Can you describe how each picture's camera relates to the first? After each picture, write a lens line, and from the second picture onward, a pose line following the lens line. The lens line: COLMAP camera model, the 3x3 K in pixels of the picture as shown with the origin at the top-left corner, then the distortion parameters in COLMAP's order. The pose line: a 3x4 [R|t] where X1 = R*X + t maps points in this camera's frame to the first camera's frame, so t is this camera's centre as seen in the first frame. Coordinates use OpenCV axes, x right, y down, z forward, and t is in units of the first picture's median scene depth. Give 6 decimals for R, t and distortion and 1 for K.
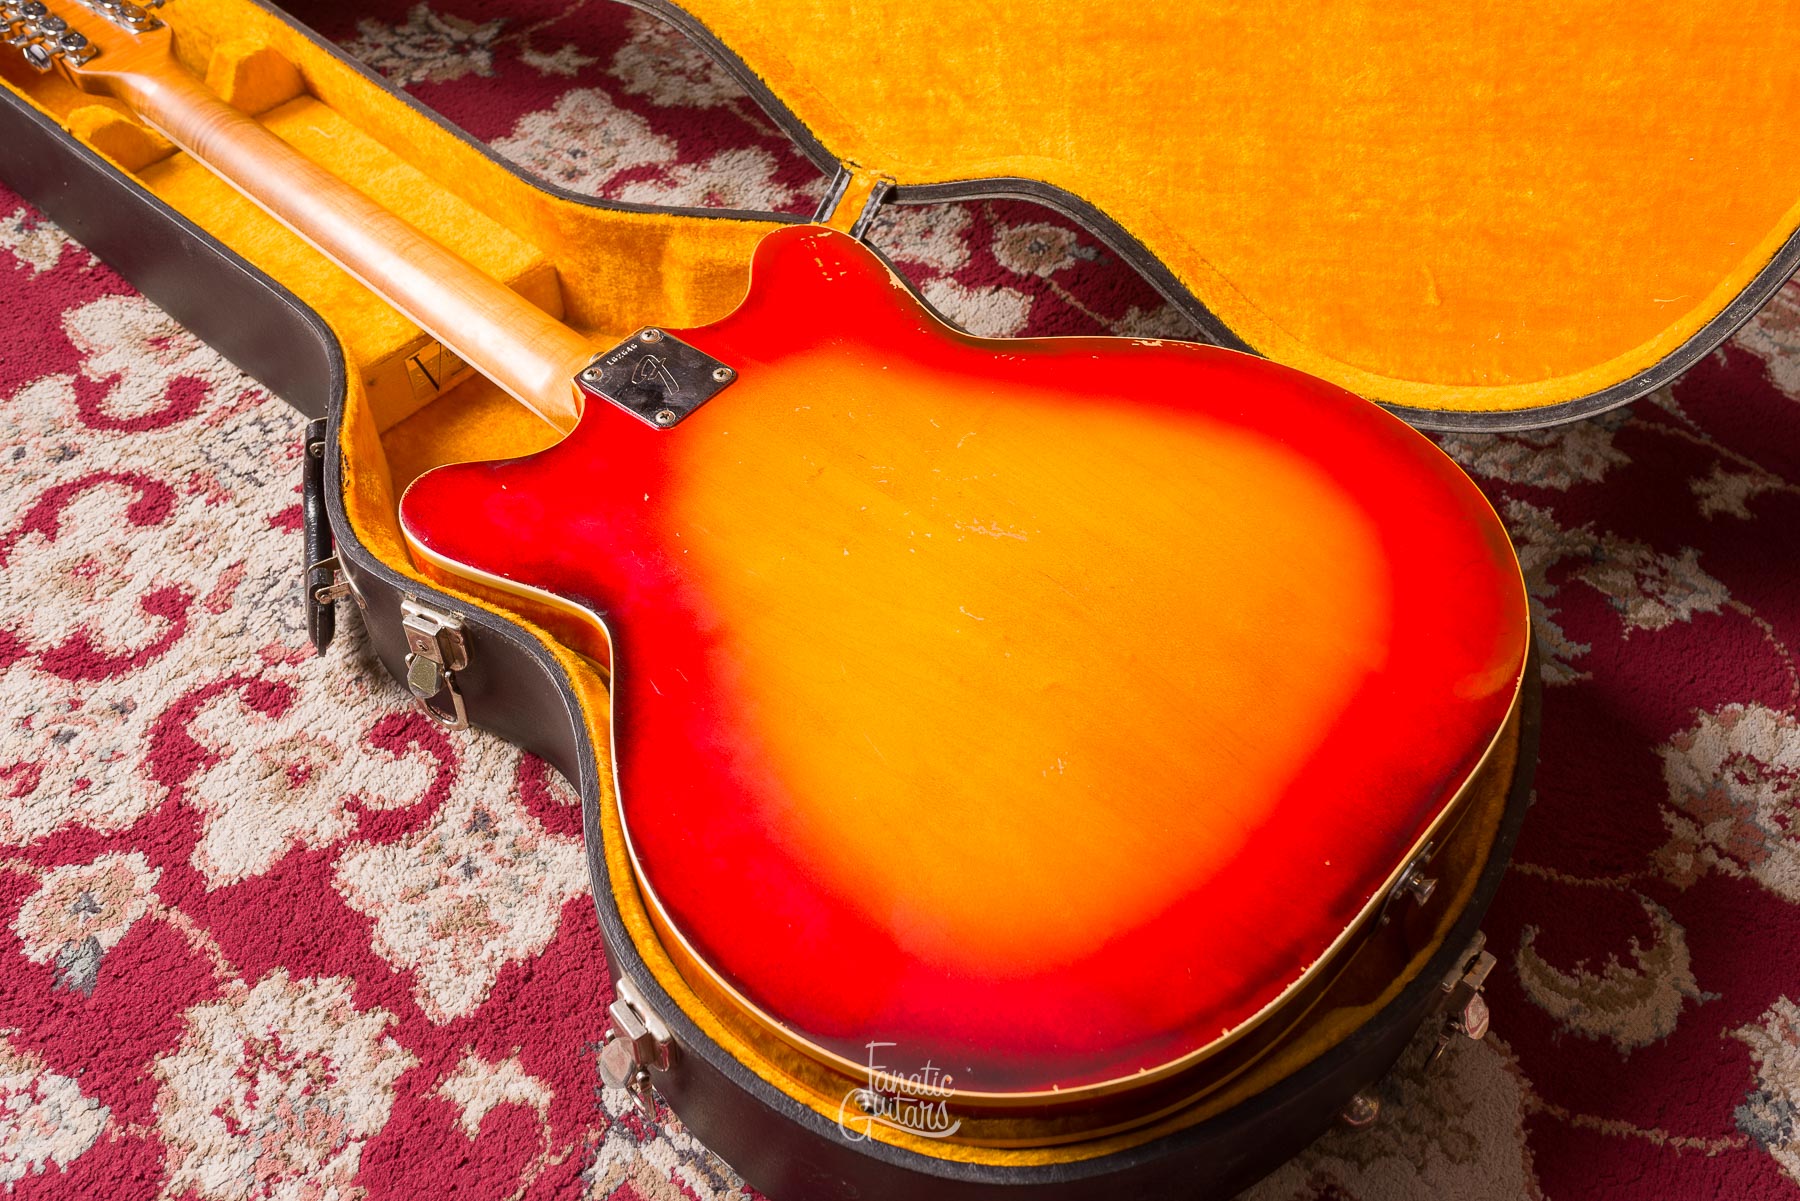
lens RADIAL K [[1727.2, 0, 900.0], [0, 1727.2, 602.3], [0, 0, 1]] dist [-0.003108, 0.003562]
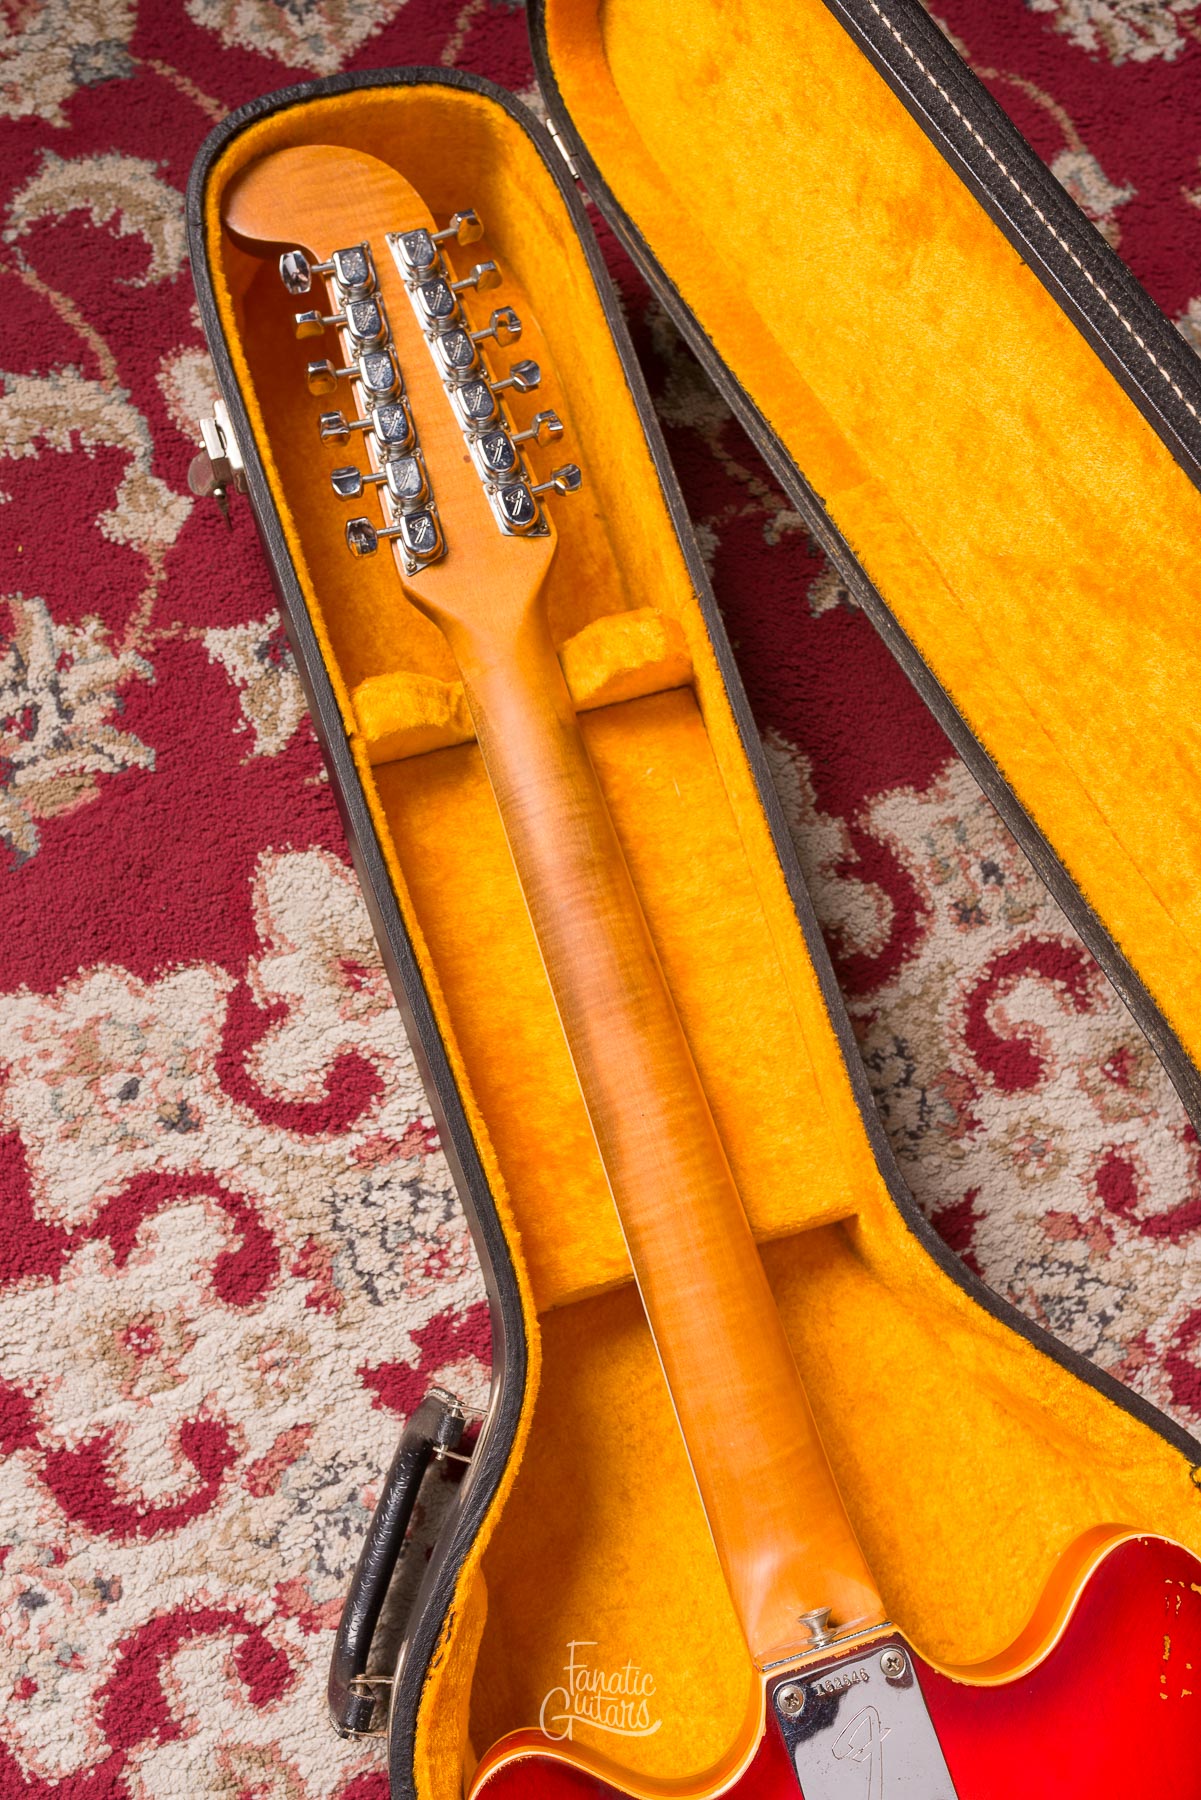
lens RADIAL K [[1743.8, 0, 601.2], [0, 1743.8, 904.6], [0, 0, 1]] dist [0.000742, -0.001488]
pose [[0.852176, 0.521059, -0.047883, -0.383391], [-0.445631, 0.770674, 0.455494, -0.682042], [0.274241, -0.366823, 0.888950, 0.449249]]
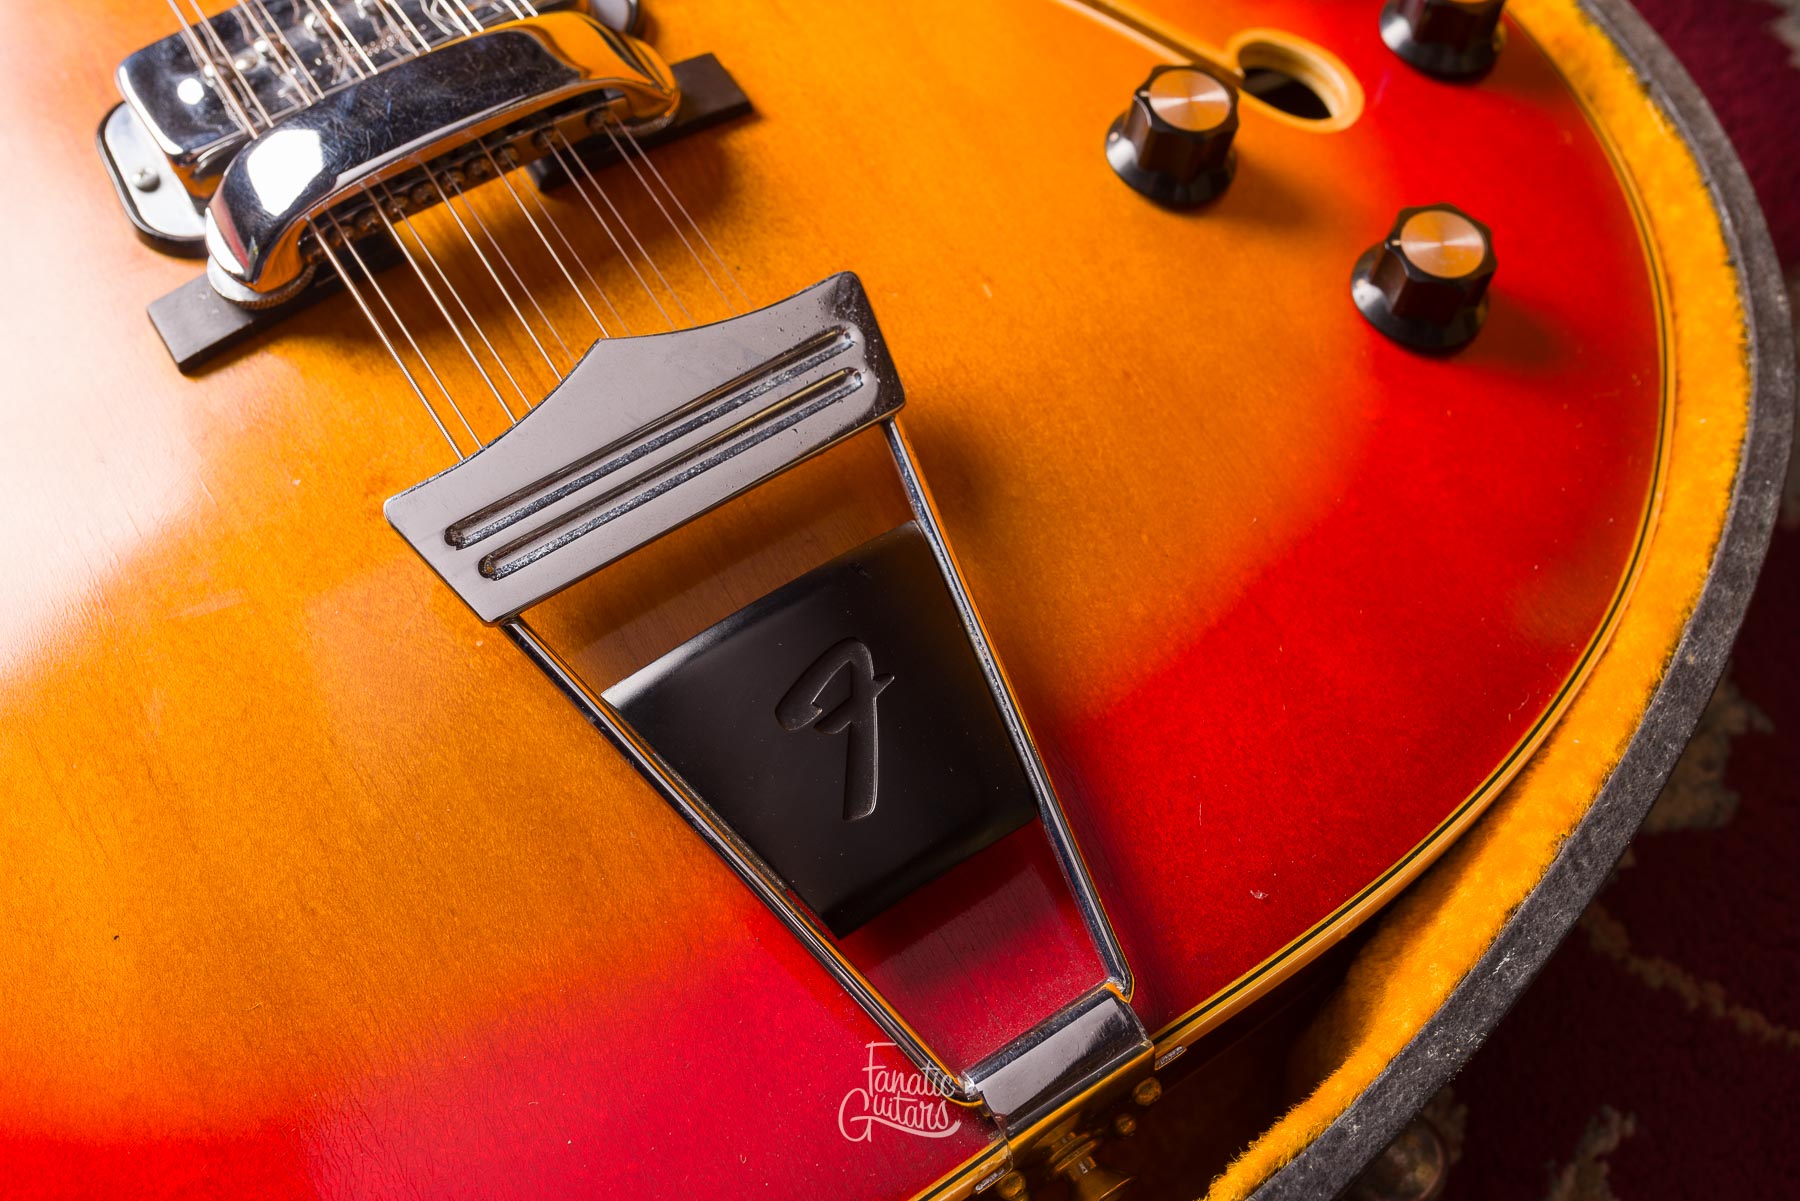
lens RADIAL K [[1816.9, 0, 899.4], [0, 1816.9, 597.8], [0, 0, 1]] dist [0.002092, -0.004102]
pose [[0.964044, 0.194791, -0.180762, 0.236648], [-0.161440, 0.969605, 0.183856, 0.010555], [0.211082, -0.148063, 0.966189, 0.517737]]
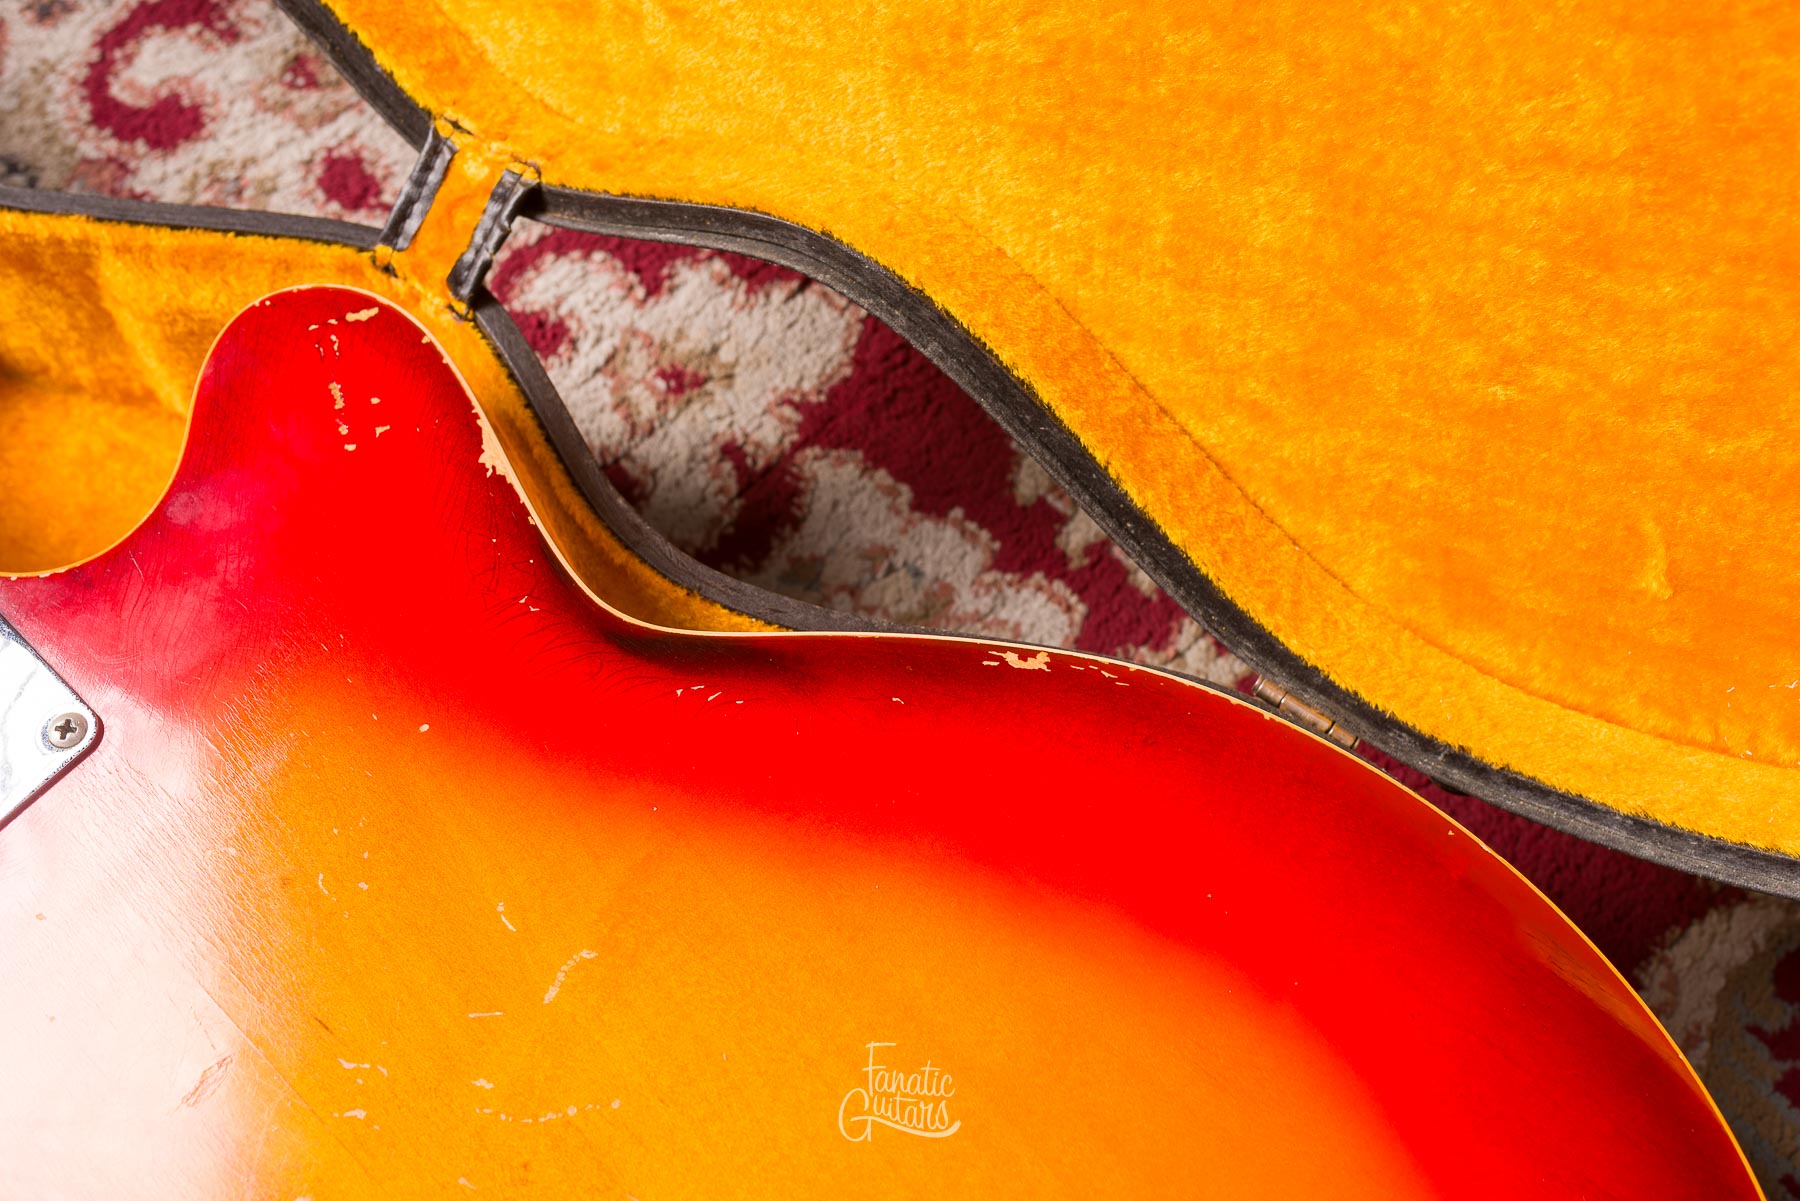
lens RADIAL K [[1777.3, 0, 900.4], [0, 1777.3, 602.0], [0, 0, 1]] dist [0.000804, 0.001783]
pose [[0.999626, 0.025926, 0.008737, 0.107671], [-0.027247, 0.972205, 0.232540, -0.274568], [-0.002465, -0.232691, 0.972548, 0.549010]]
